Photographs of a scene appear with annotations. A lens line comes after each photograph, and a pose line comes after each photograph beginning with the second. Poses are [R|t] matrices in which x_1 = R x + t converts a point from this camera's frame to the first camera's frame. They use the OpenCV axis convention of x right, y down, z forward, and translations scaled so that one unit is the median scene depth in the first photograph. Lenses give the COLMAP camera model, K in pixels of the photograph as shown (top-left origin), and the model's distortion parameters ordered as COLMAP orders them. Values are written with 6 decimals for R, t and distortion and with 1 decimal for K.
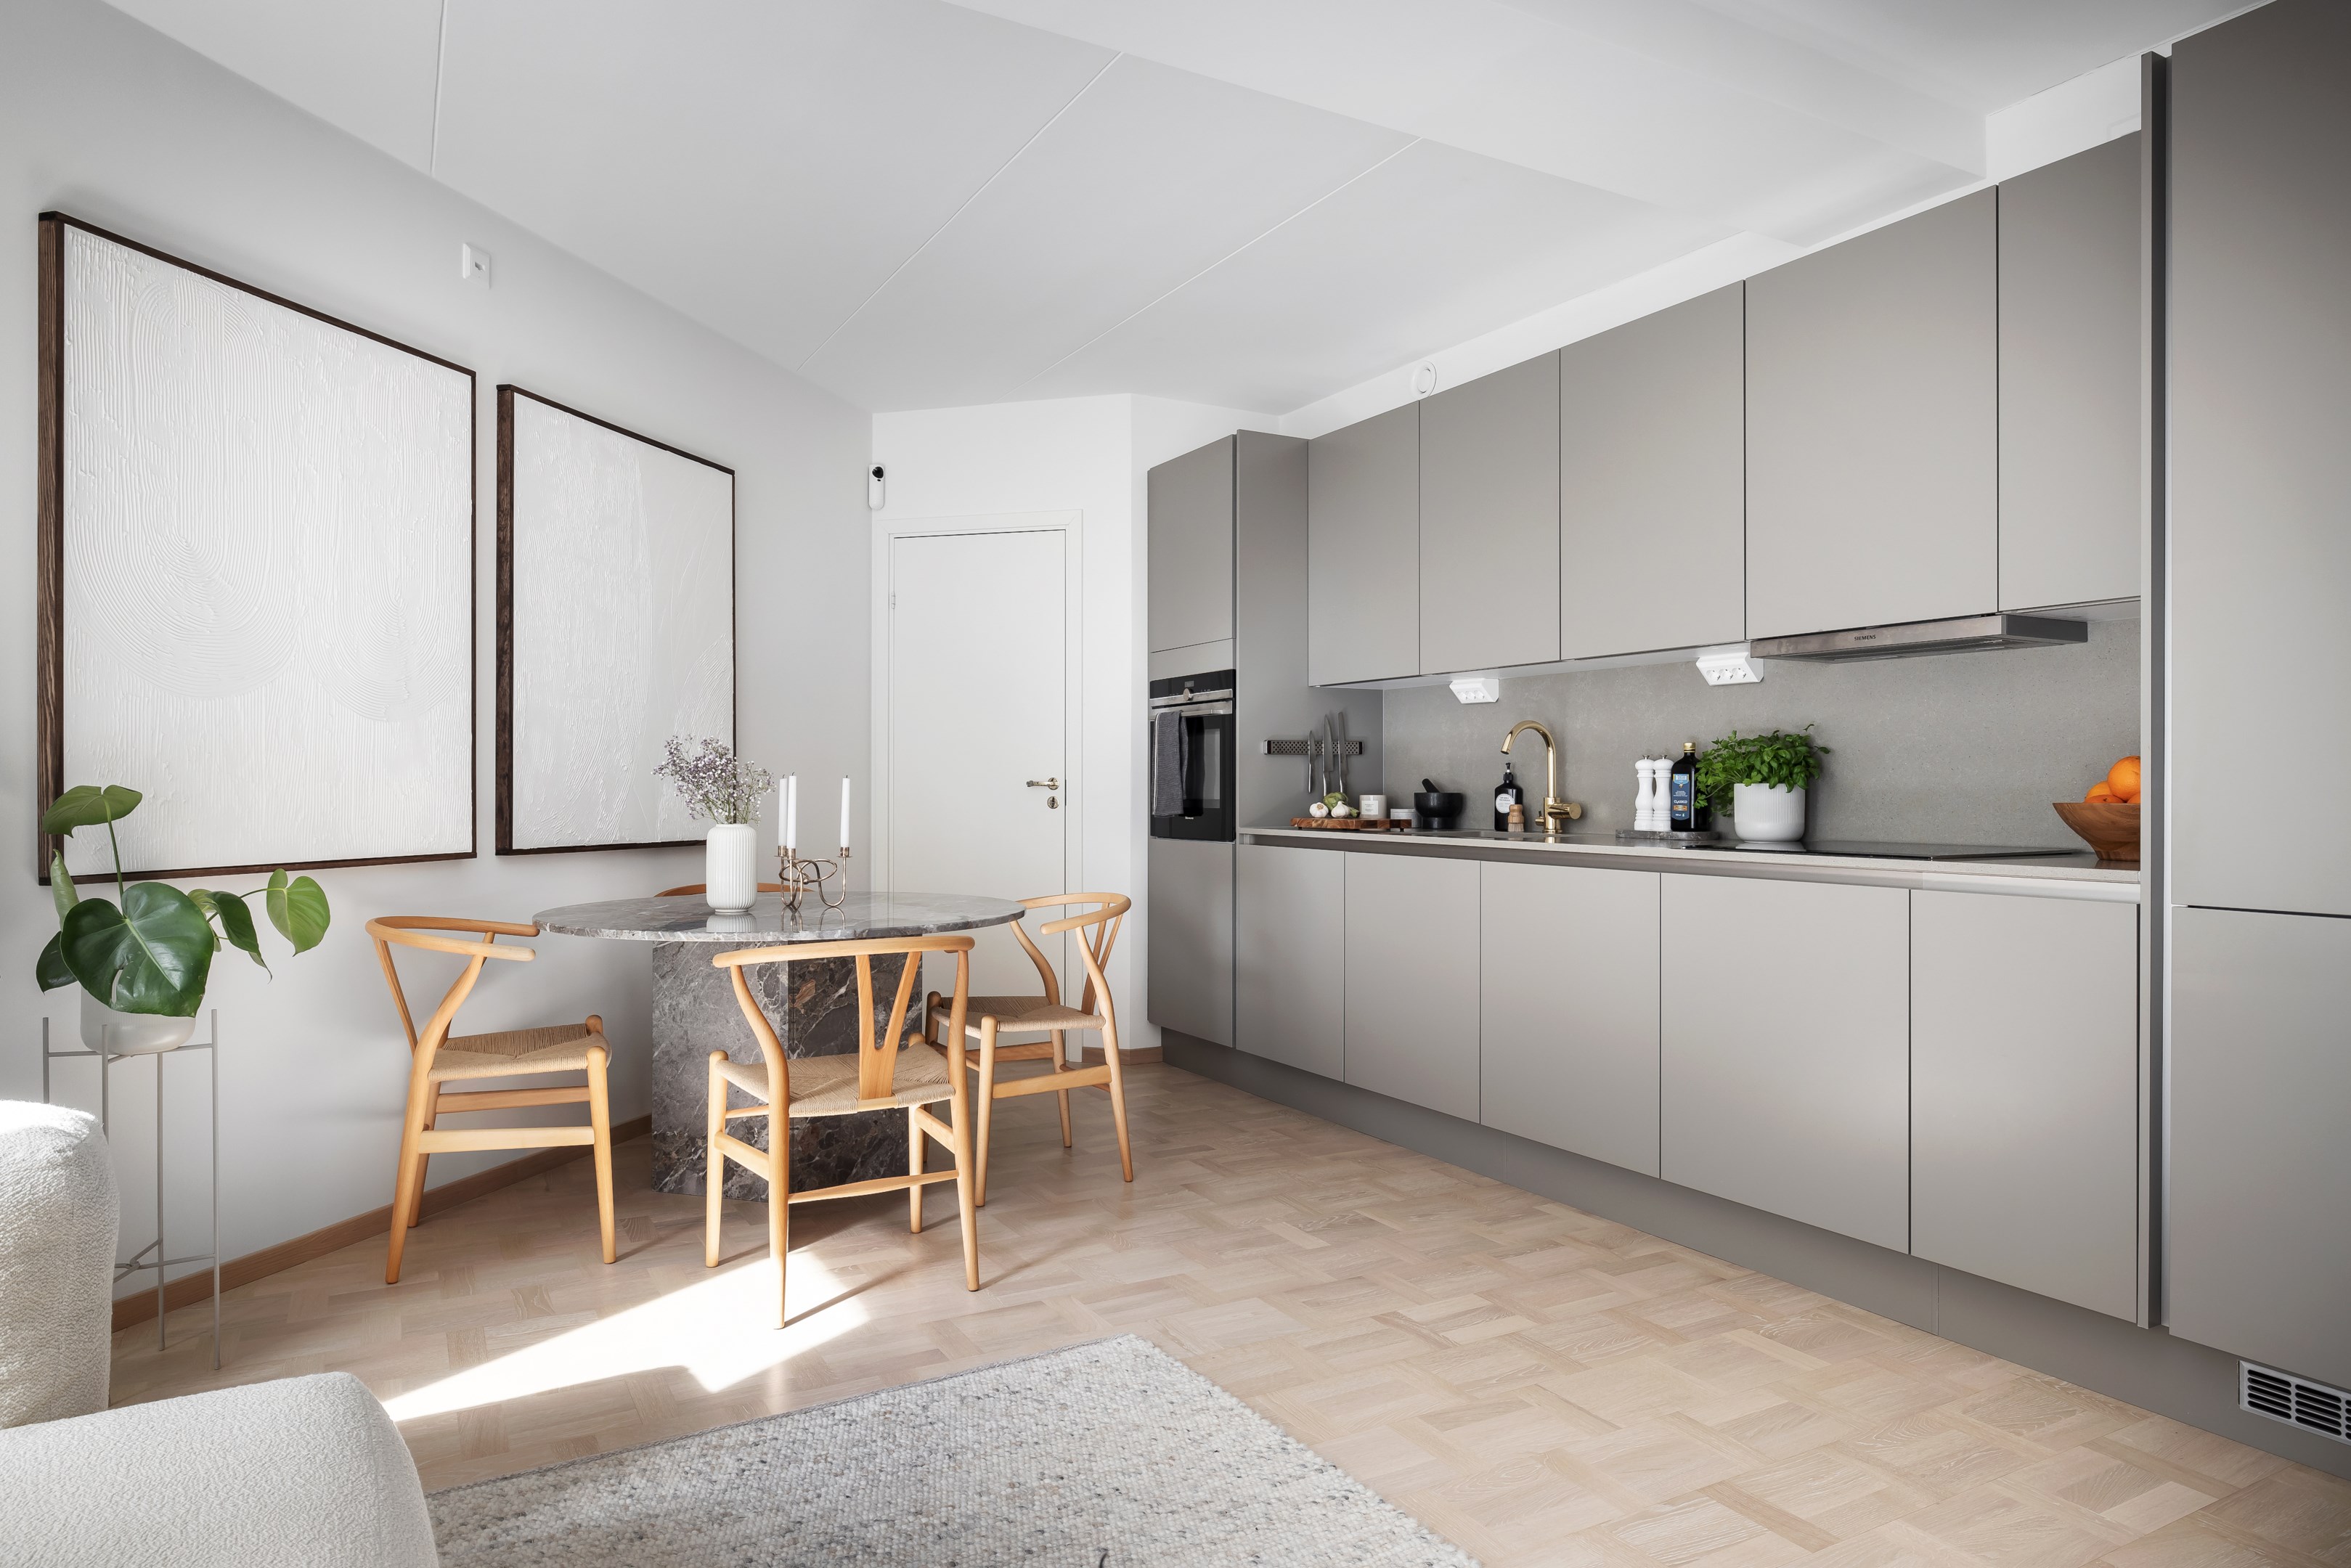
lens RADIAL K [[1409.4, 0, 1164.2], [0, 1409.4, 777.3], [0, 0, 1]] dist [0.004636, 0.000273]
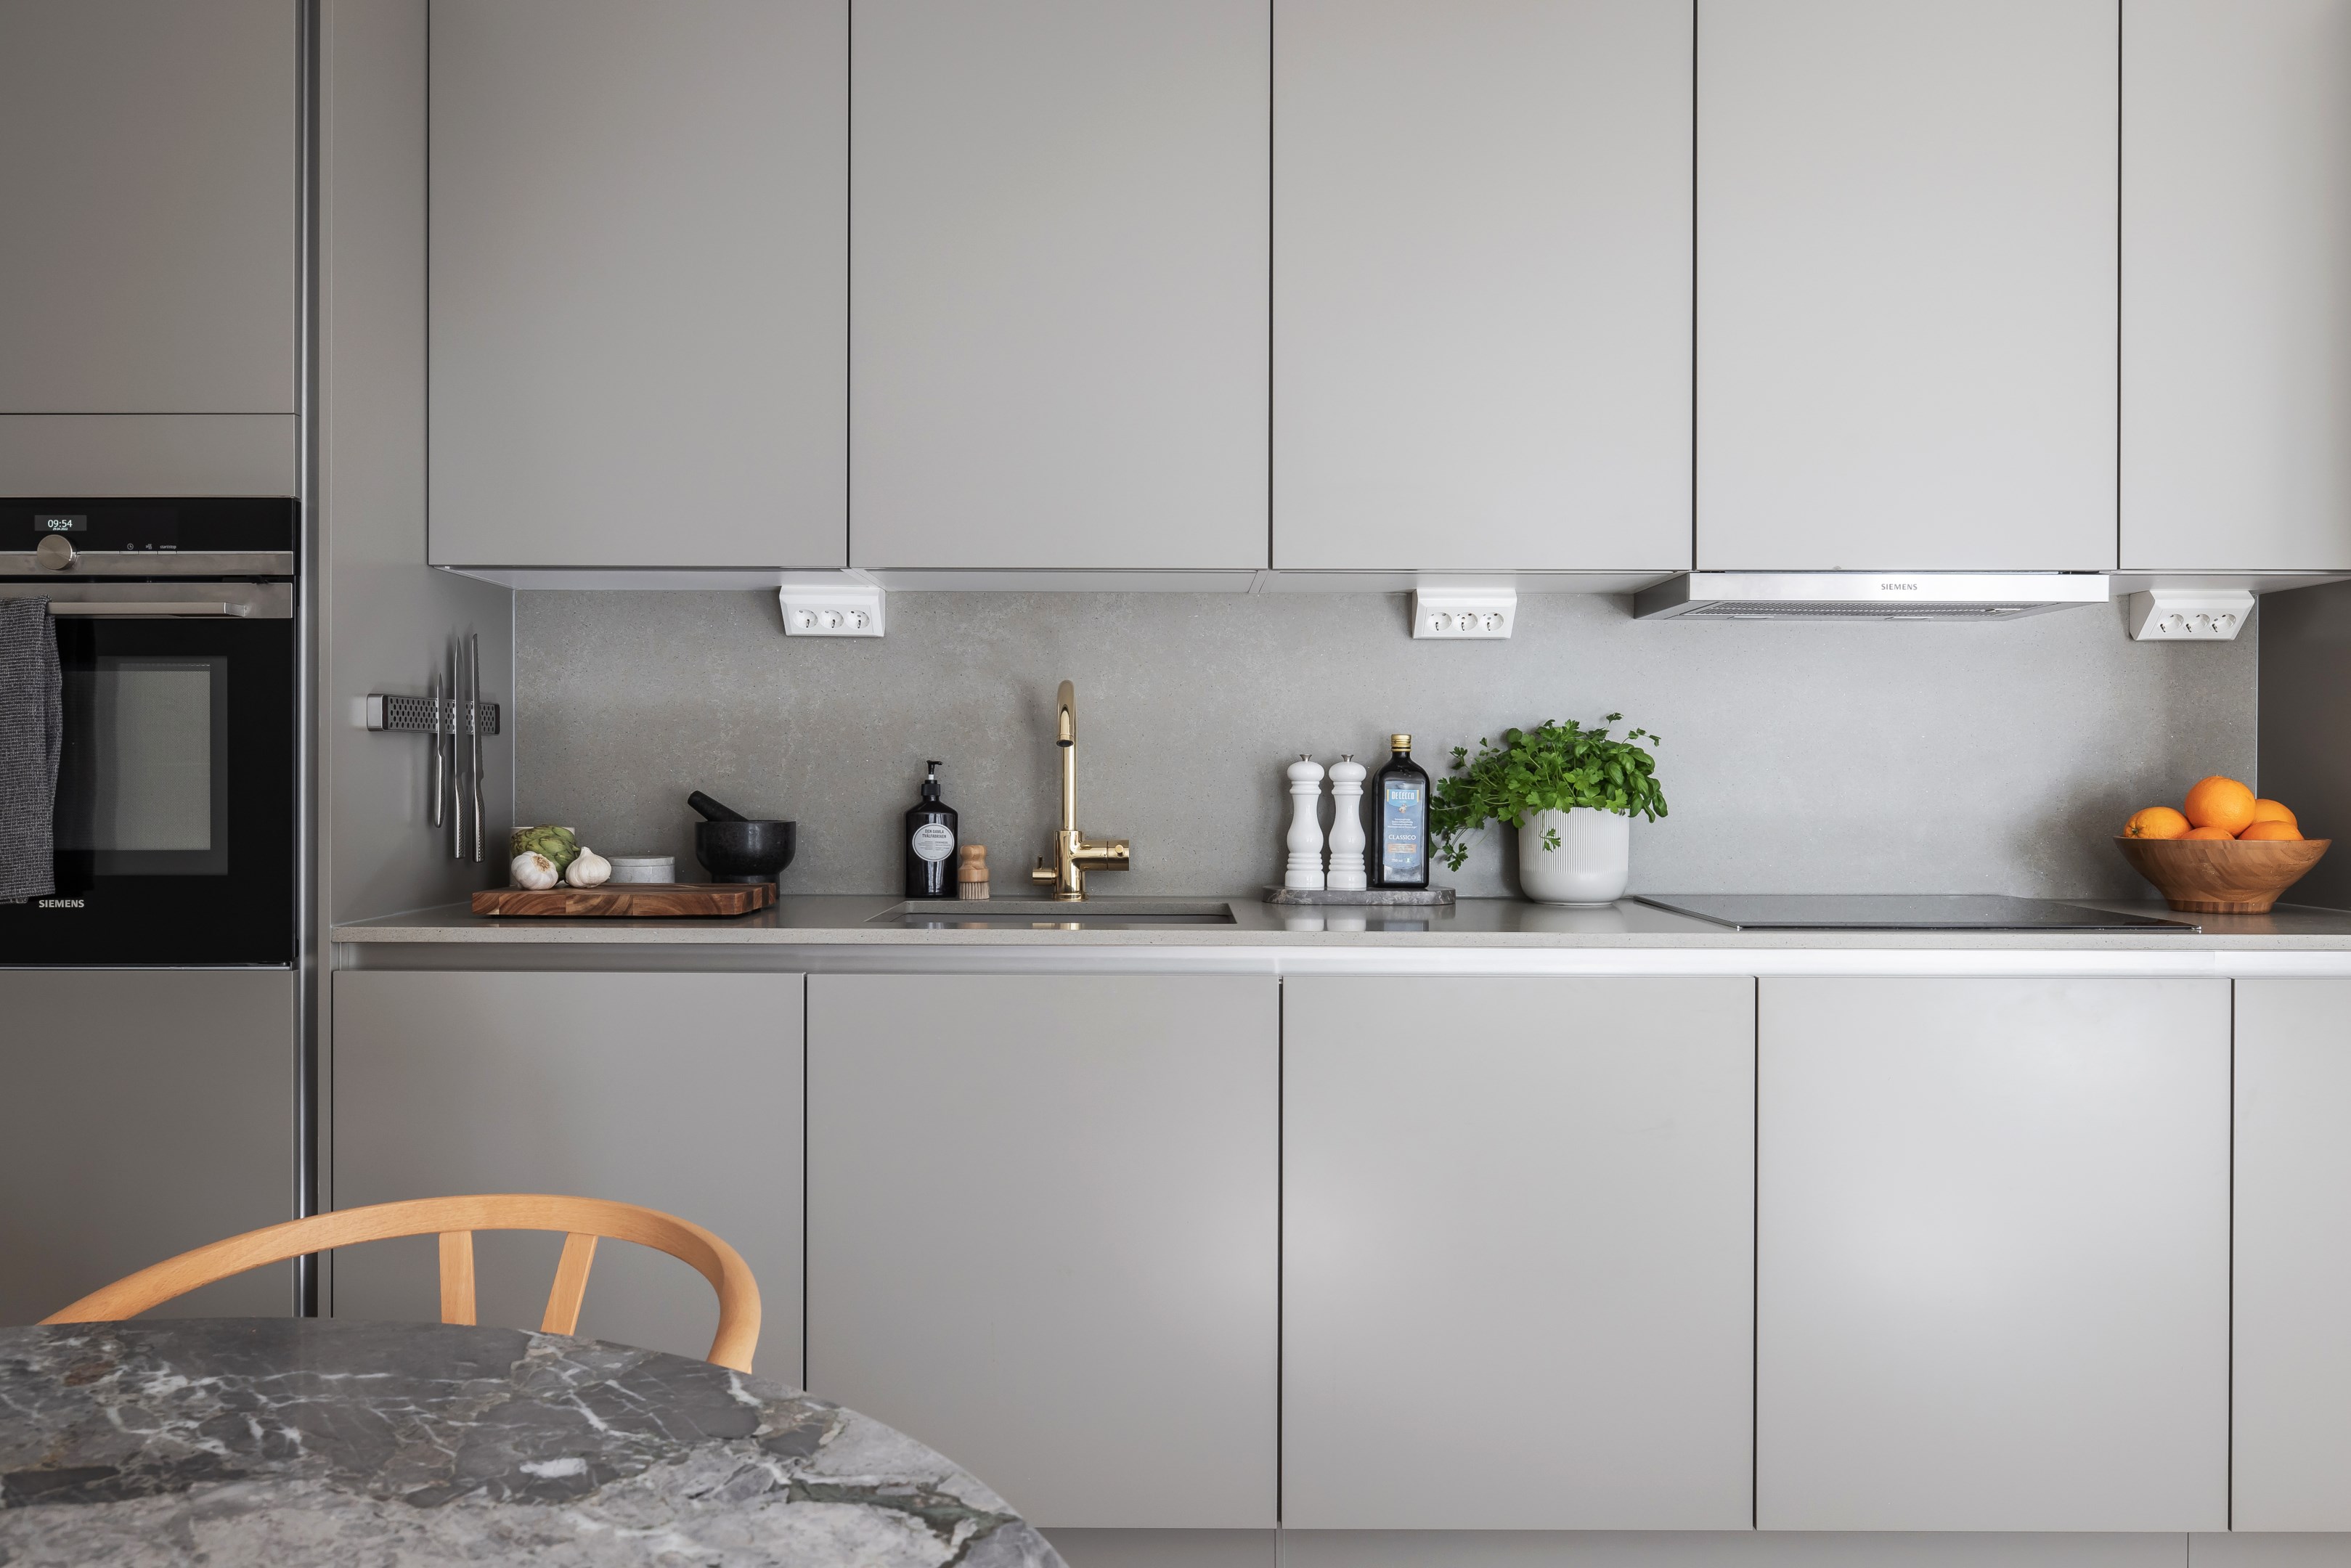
lens RADIAL K [[1774.6, 0, 1175.8], [0, 1774.6, 788.9], [0, 0, 1]] dist [-0.010634, -0.004332]
pose [[0.502150, -0.002611, 0.864777, -0.235541], [-0.005023, 0.999970, 0.005937, -0.004265], [-0.864766, -0.007325, 0.502121, 0.571351]]
